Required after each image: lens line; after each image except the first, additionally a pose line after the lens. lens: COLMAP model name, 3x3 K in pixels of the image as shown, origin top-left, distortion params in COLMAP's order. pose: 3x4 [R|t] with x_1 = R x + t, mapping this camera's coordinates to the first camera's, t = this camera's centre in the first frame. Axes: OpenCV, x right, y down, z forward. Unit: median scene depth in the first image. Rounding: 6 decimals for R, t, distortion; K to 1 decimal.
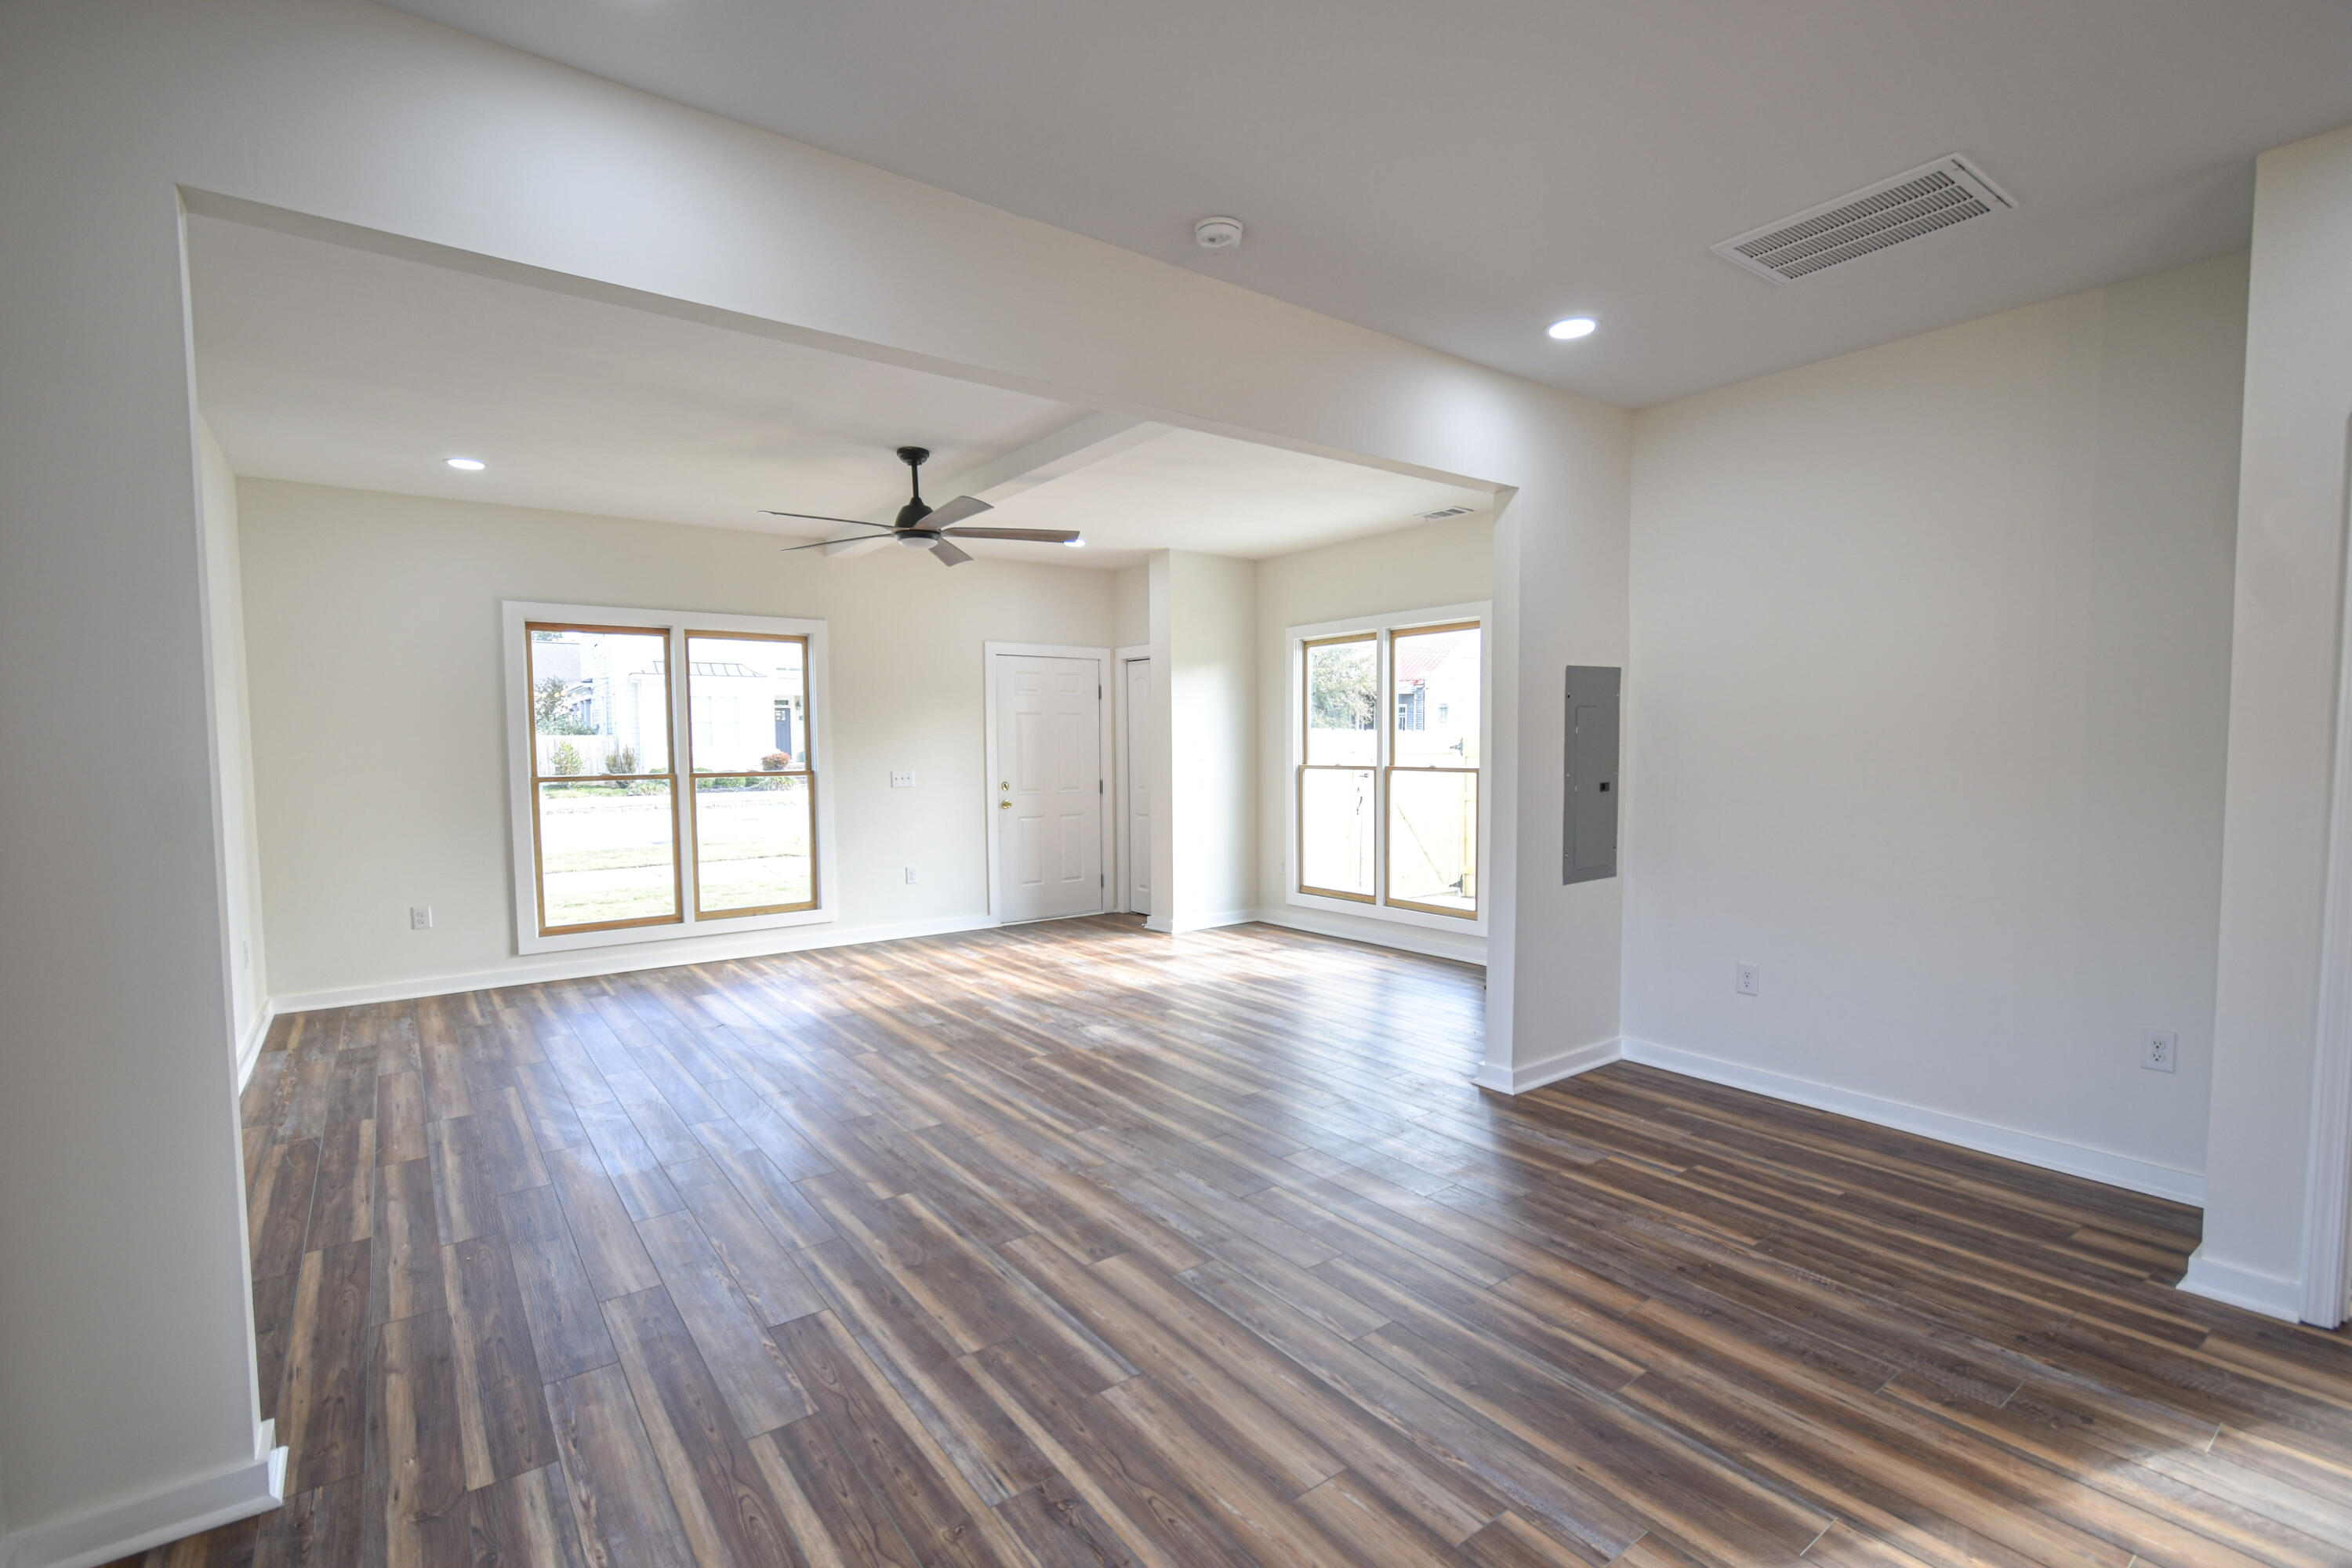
lens RADIAL K [[1062.3, 0, 1180.4], [0, 1062.3, 812.4], [0, 0, 1]] dist [0.003606, 0.000160]
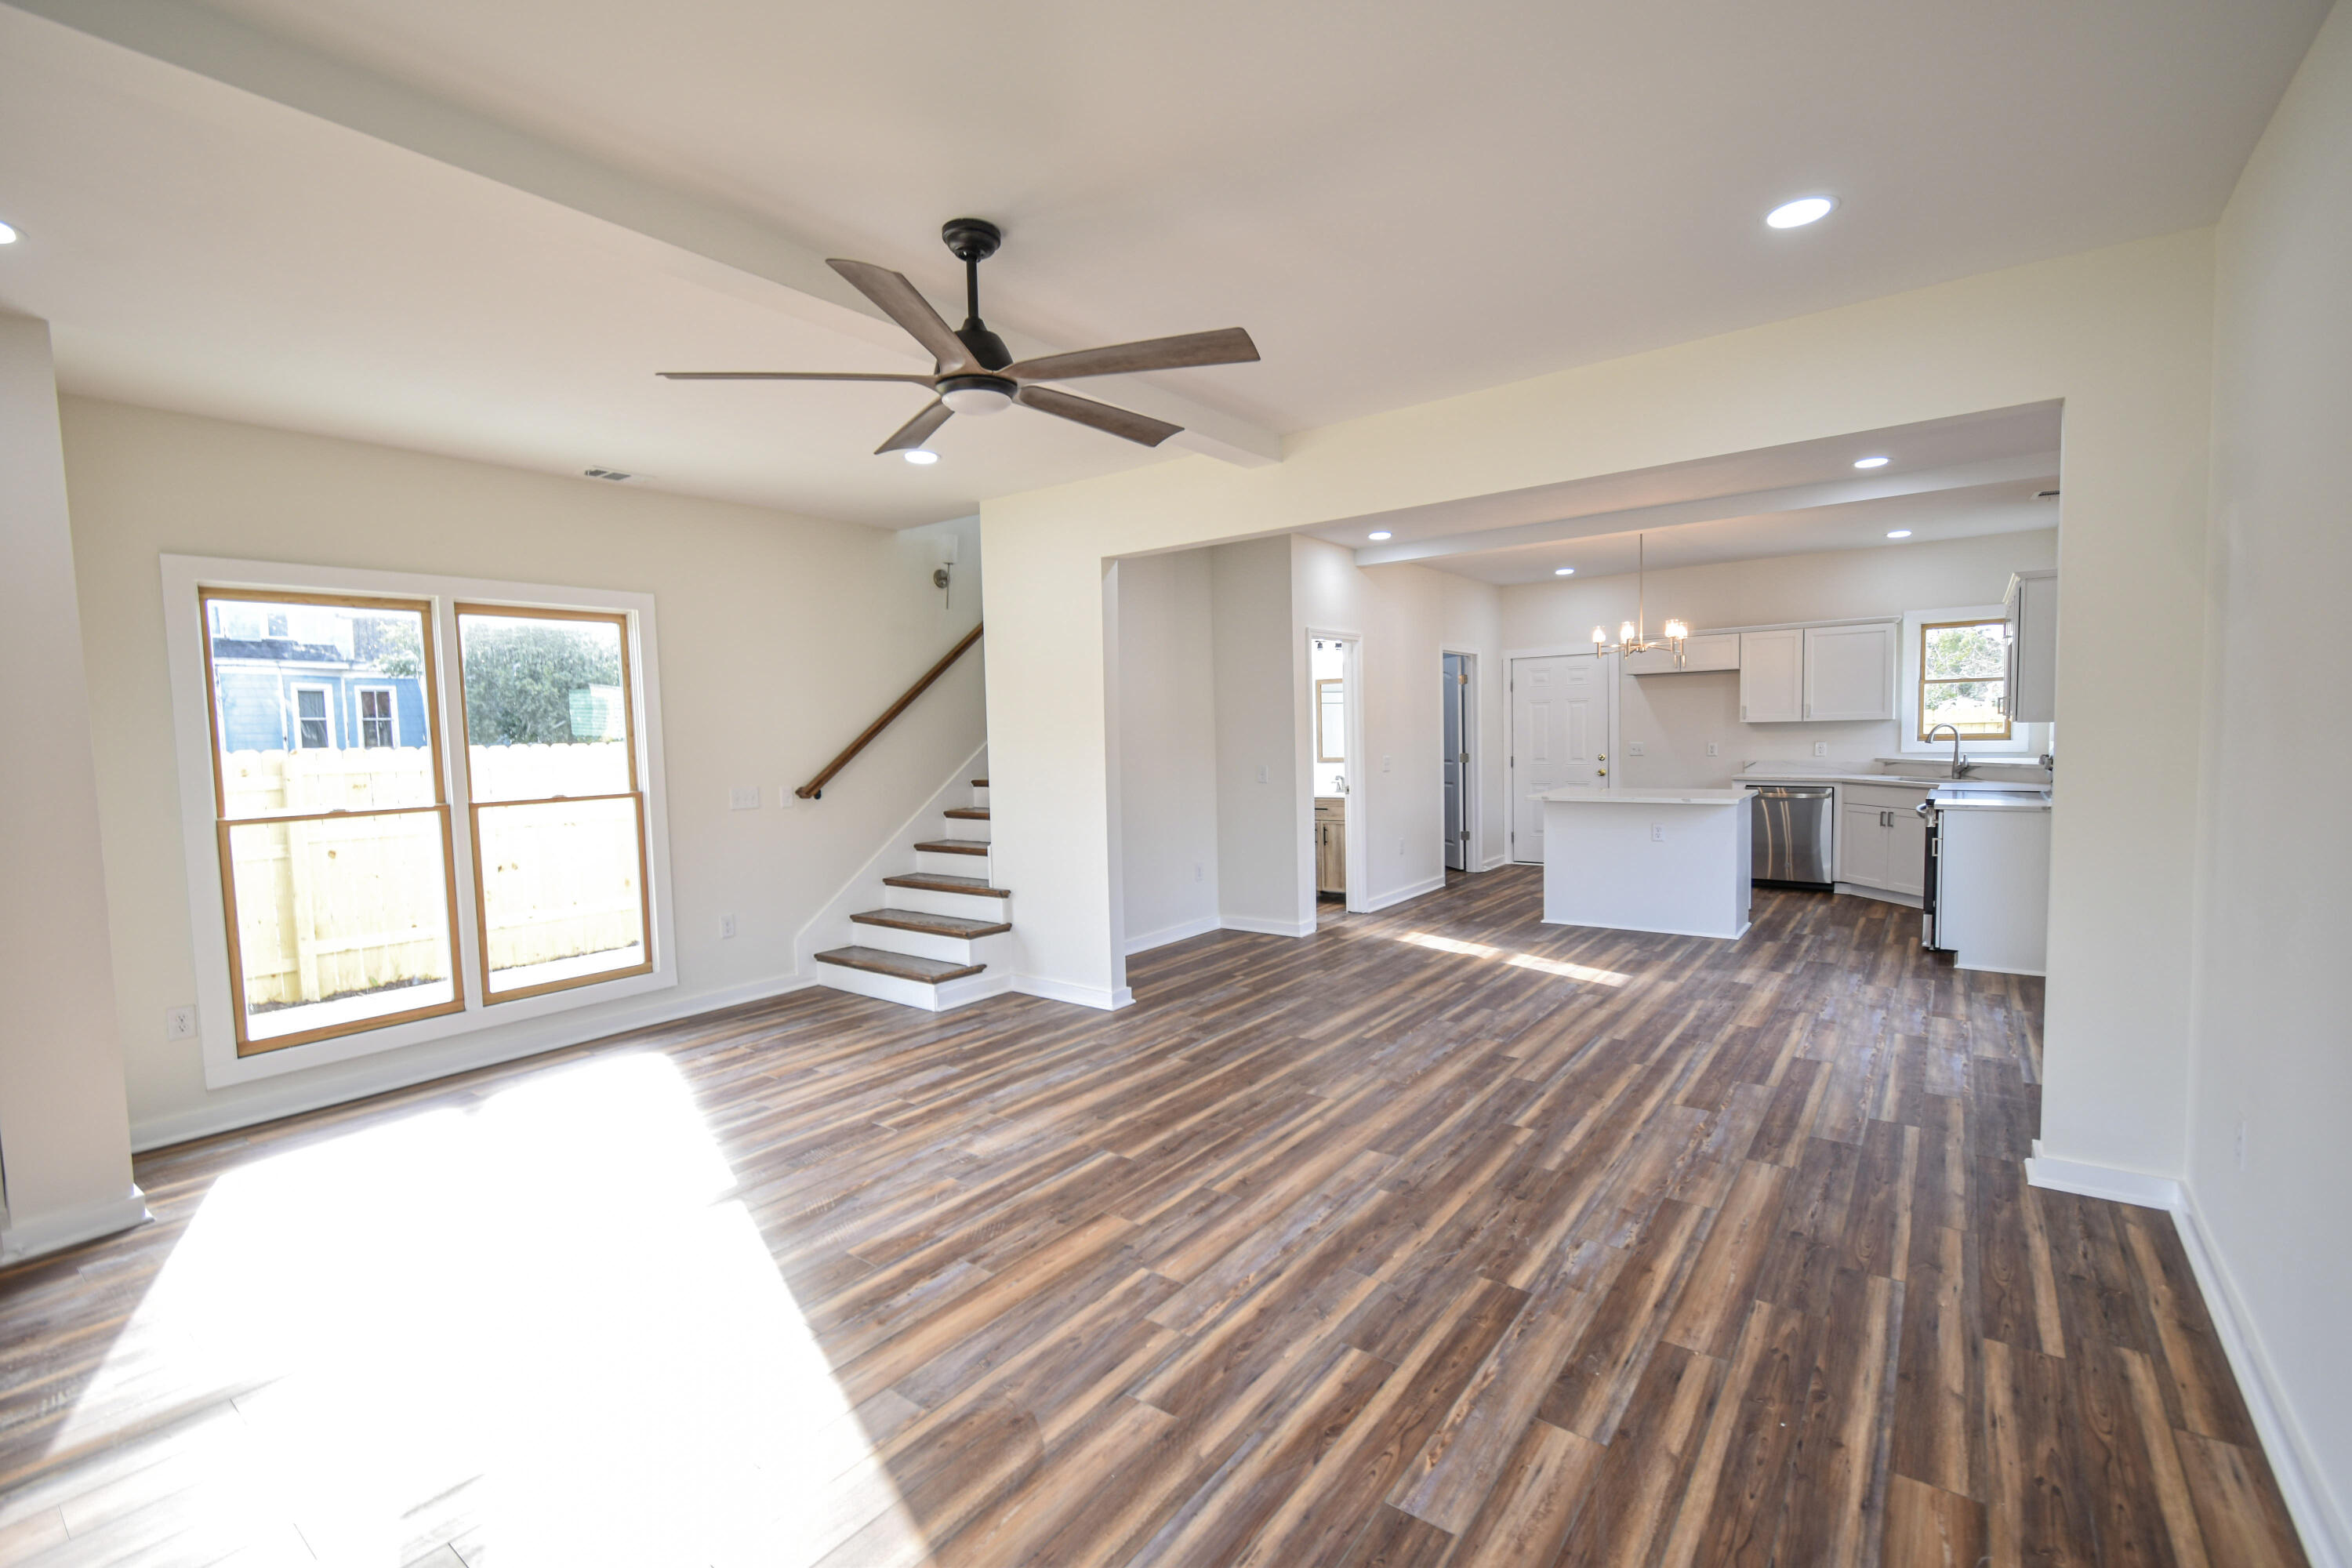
lens RADIAL K [[1039.4, 0, 1166.6], [0, 1039.4, 791.0], [0, 0, 1]] dist [0.006225, -0.004317]
pose [[-0.277245, -0.045222, 0.959735, -1.204331], [0.093922, 0.992832, 0.073913, -0.123345], [-0.956198, 0.110632, -0.271010, 1.597827]]
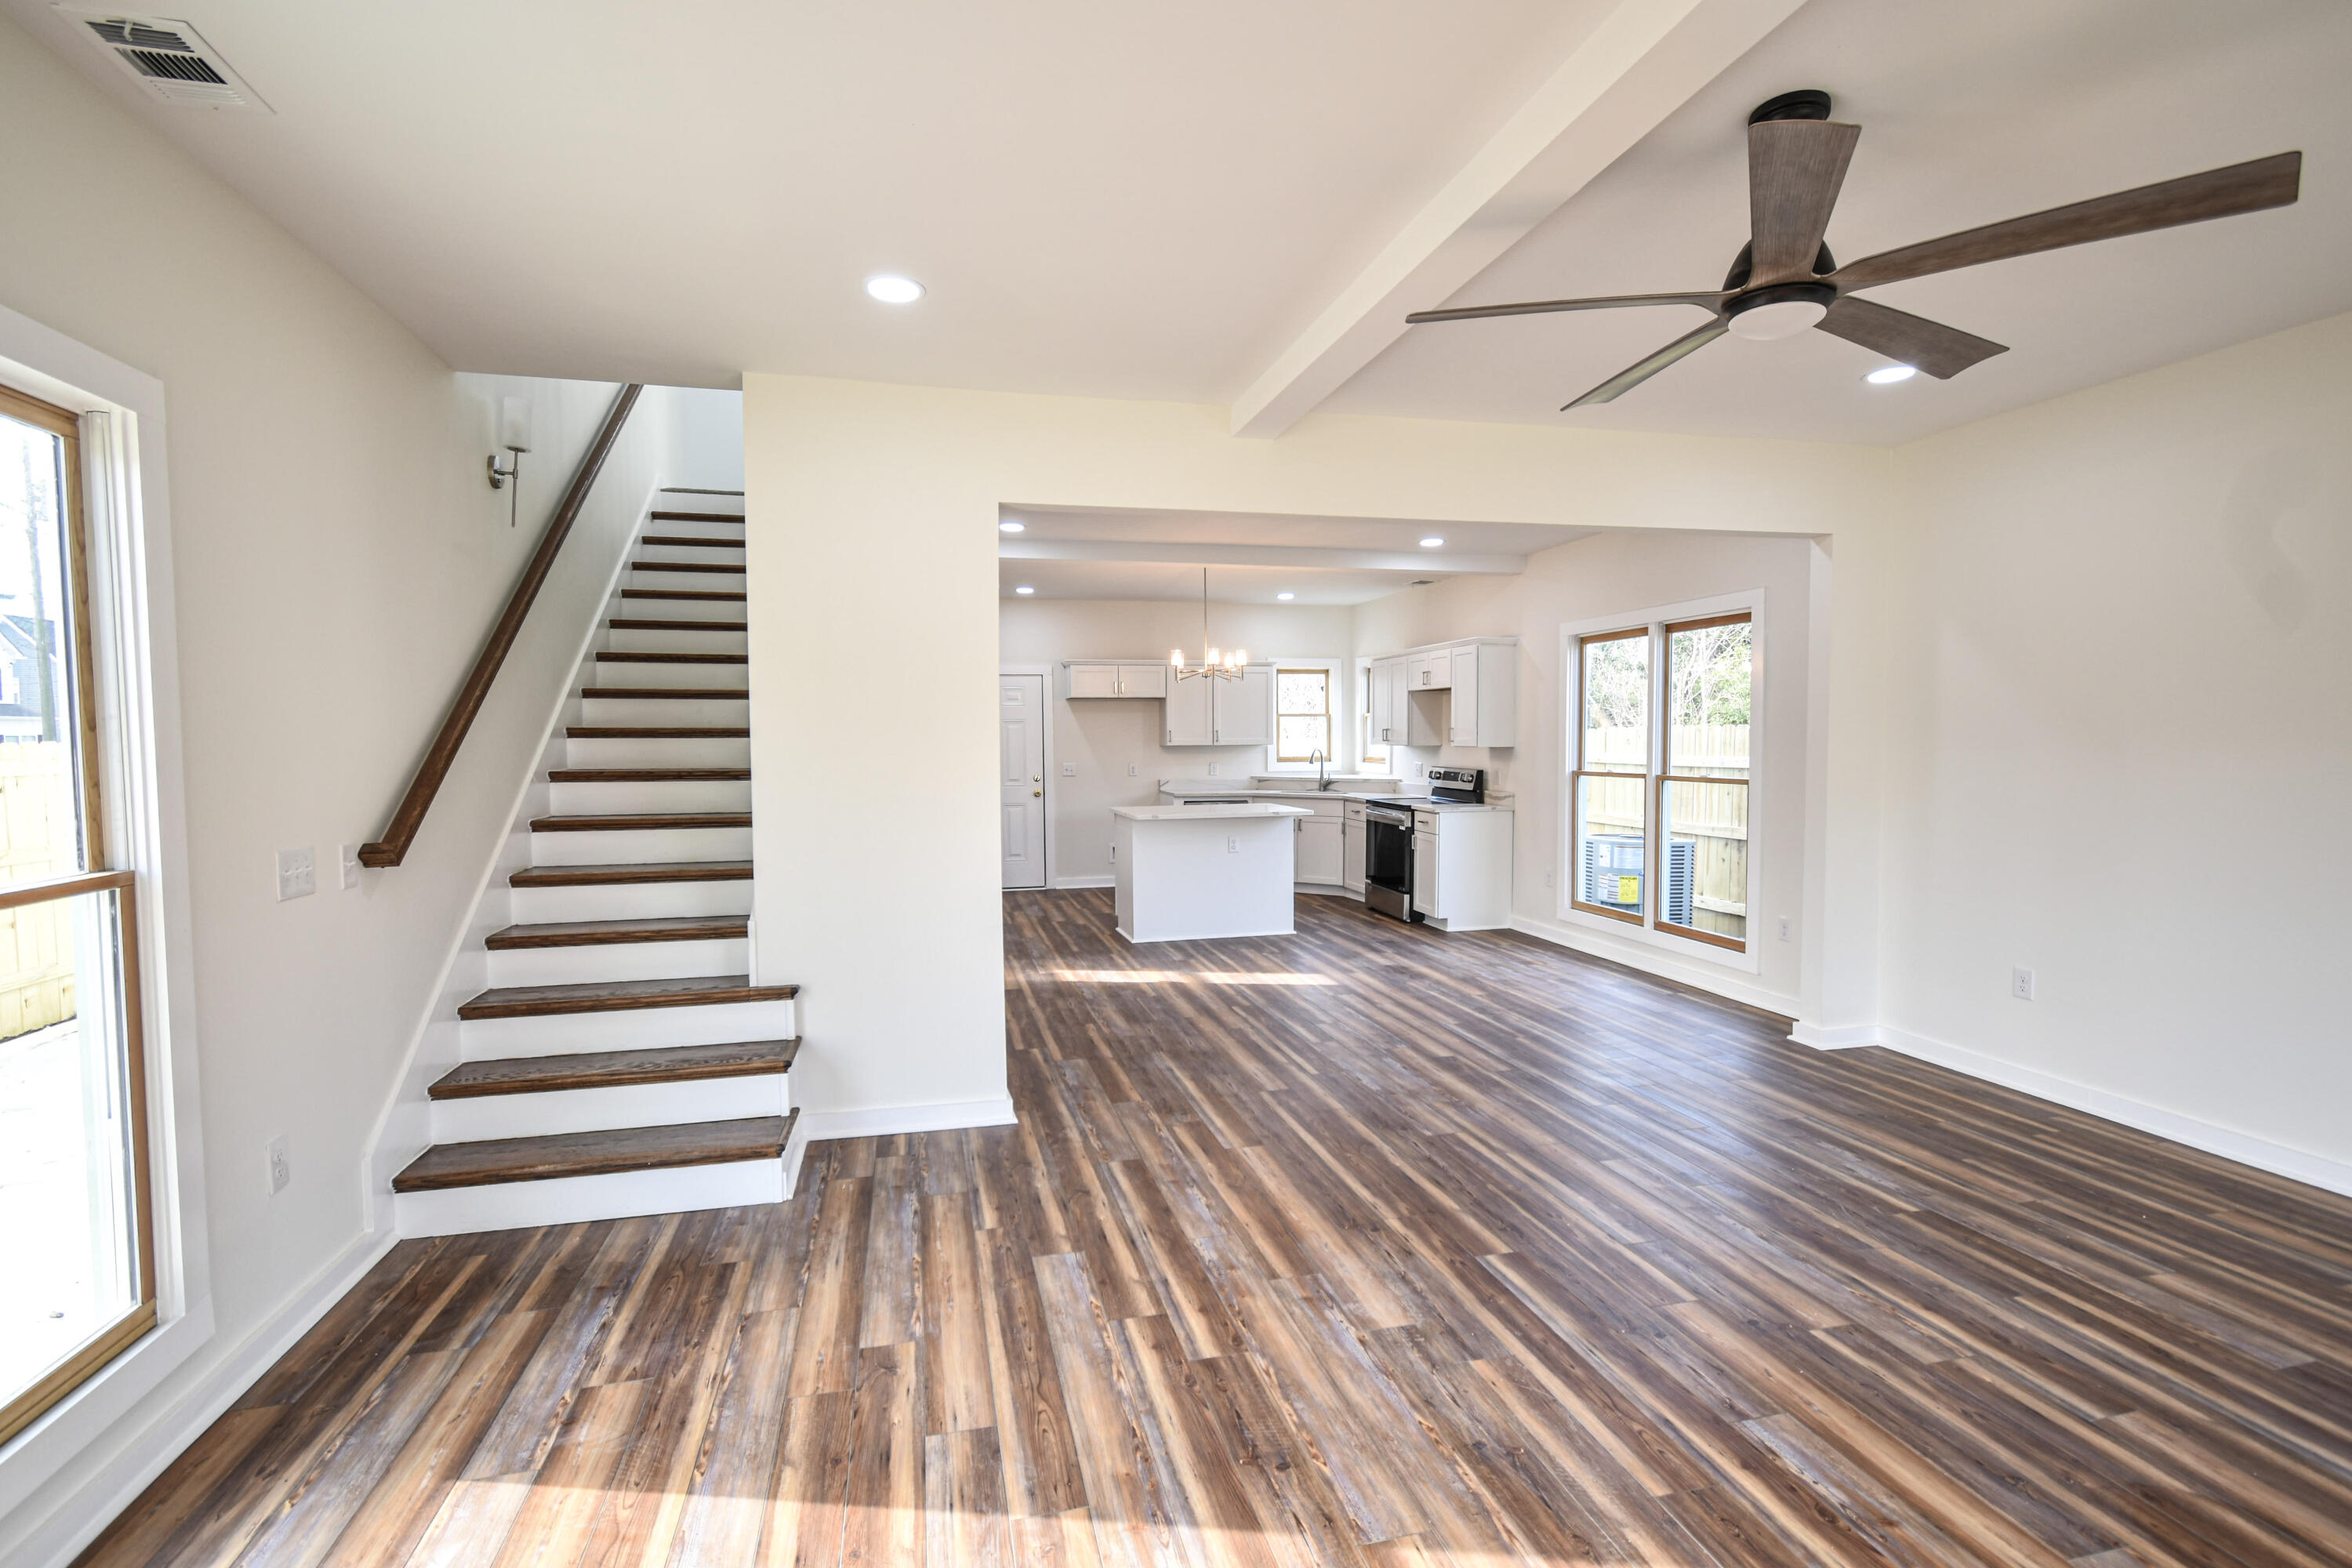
lens RADIAL K [[1084.8, 0, 1173.3], [0, 1084.8, 790.5], [0, 0, 1]] dist [0.002973, -0.001219]
pose [[-0.921694, -0.006962, 0.387856, -0.284543], [0.039216, 0.993044, 0.111018, -0.176814], [-0.385931, 0.117535, -0.915010, 2.288946]]
